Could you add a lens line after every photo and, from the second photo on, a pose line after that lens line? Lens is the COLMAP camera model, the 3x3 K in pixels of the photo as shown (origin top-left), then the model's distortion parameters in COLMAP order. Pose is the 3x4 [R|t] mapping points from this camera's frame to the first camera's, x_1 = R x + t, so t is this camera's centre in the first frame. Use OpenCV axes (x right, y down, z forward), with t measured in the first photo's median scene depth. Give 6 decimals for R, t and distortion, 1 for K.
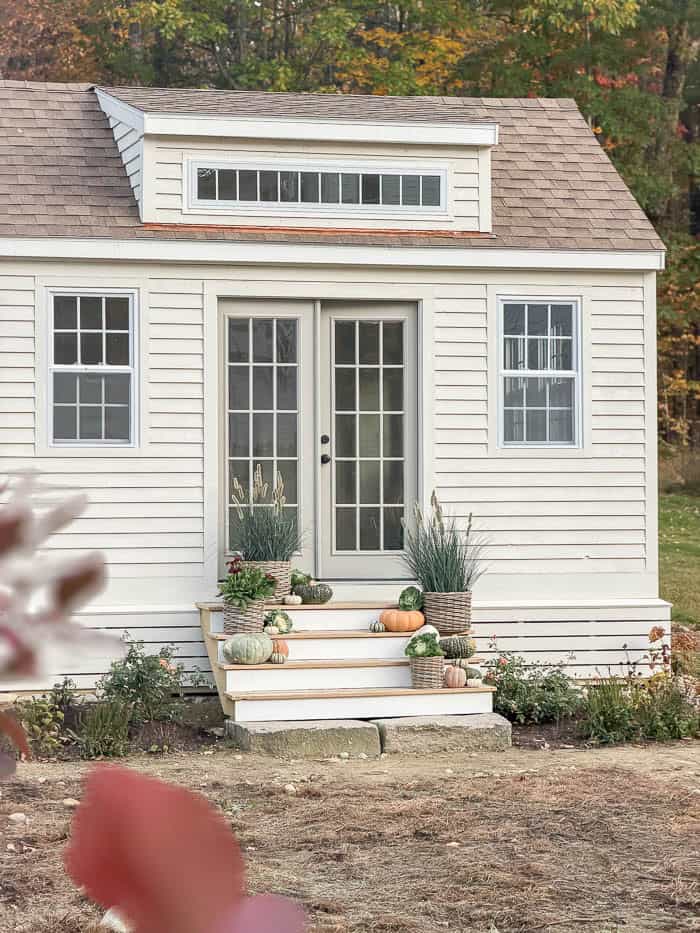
lens RADIAL K [[2802.4, 0, 350.0], [0, 2802.4, 466.5], [0, 0, 1]] dist [0.156974, 0.577165]
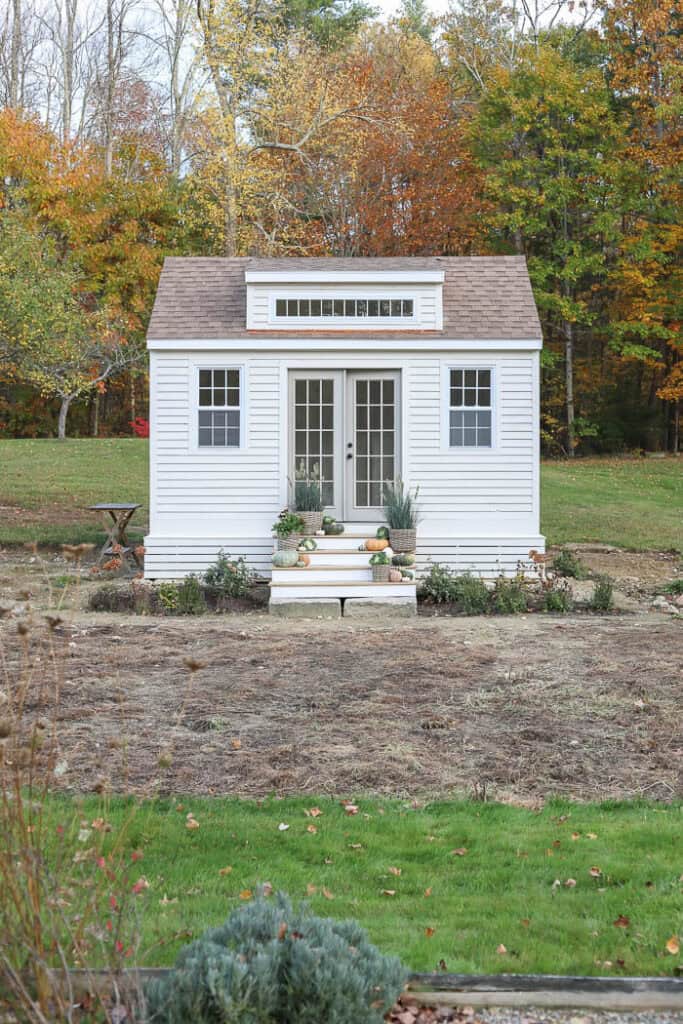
lens RADIAL K [[1466.9, 0, 341.5], [0, 1466.9, 512.0], [0, 0, 1]] dist [-0.098293, 0.056579]
pose [[0.963434, 0.008838, -0.267799, 0.247419], [0.000652, 0.999376, 0.035328, 0.000020], [0.267944, -0.034211, 0.962827, 0.075195]]
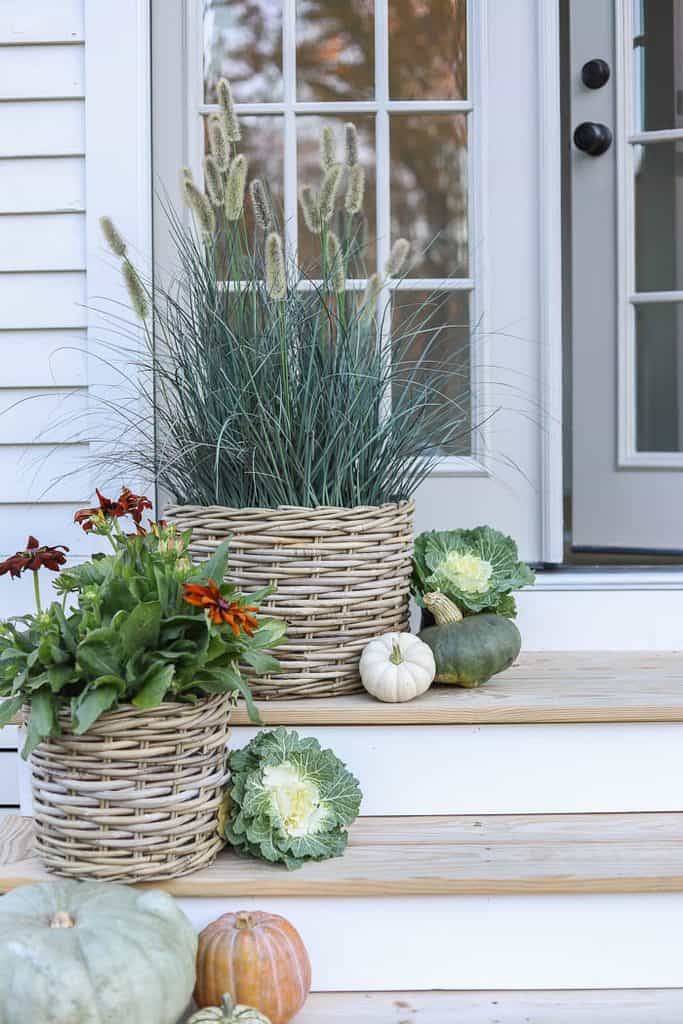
lens RADIAL K [[1466.9, 0, 341.5], [0, 1466.9, 512.0], [0, 0, 1]] dist [-0.098293, 0.056579]
pose [[0.958655, 0.006979, -0.284486, 0.009012], [0.012817, 0.997626, 0.067663, 0.025862], [0.284283, -0.068512, 0.956289, 0.873694]]
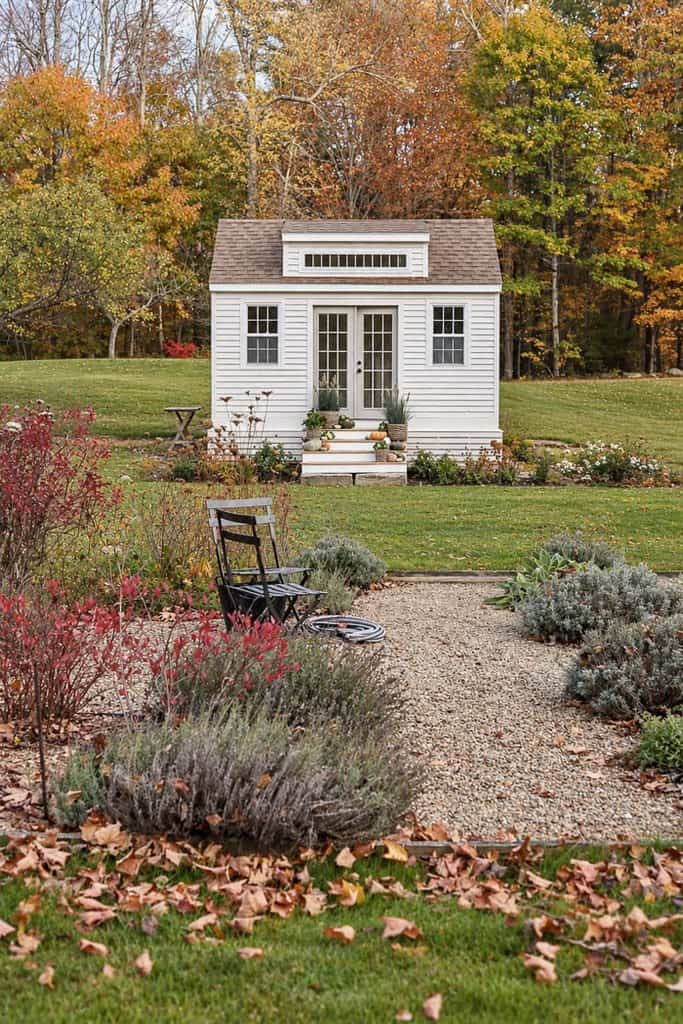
lens RADIAL K [[1466.9, 0, 341.5], [0, 1466.9, 512.0], [0, 0, 1]] dist [-0.098293, 0.056579]
pose [[0.962582, 0.025837, -0.269757, 0.334495], [-0.002004, 0.996096, 0.088251, 0.007635], [0.270984, -0.084408, 0.958876, -0.260560]]
